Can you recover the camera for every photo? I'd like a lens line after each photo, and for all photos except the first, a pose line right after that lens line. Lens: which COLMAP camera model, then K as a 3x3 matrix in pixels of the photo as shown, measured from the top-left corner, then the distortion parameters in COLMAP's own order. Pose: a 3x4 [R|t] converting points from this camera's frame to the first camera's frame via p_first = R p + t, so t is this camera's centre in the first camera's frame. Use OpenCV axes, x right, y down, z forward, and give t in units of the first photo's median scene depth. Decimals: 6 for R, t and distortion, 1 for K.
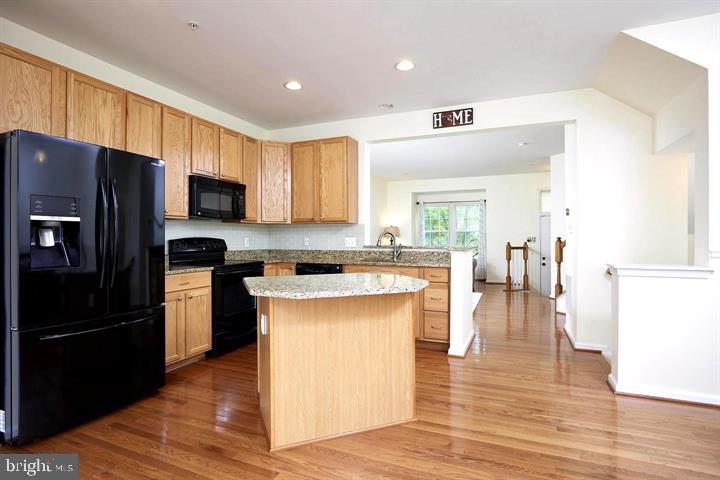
lens RADIAL K [[368.4, 0, 358.4], [0, 368.4, 239.8], [0, 0, 1]] dist [-0.001472, 0.002118]
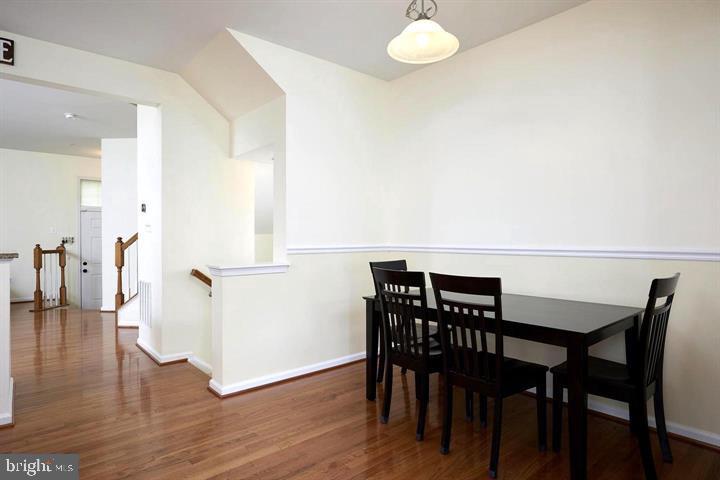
lens RADIAL K [[413.9, 0, 362.1], [0, 413.9, 239.7], [0, 0, 1]] dist [-0.008256, 0.001144]
pose [[0.449739, -0.004968, 0.893146, -0.036752], [0.007299, 0.999972, 0.001886, 0.000650], [-0.893130, 0.005671, 0.449762, 0.062516]]
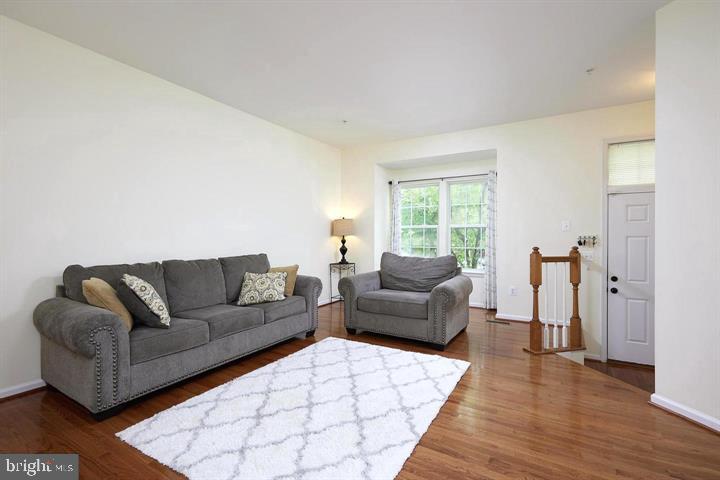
lens RADIAL K [[329.7, 0, 356.9], [0, 329.7, 237.2], [0, 0, 1]] dist [0.005499, -0.000107]
pose [[0.989663, 0.003246, -0.143376, 0.272439], [-0.003372, 0.999994, -0.000636, -0.005499], [0.143373, 0.001113, 0.989668, 0.619485]]
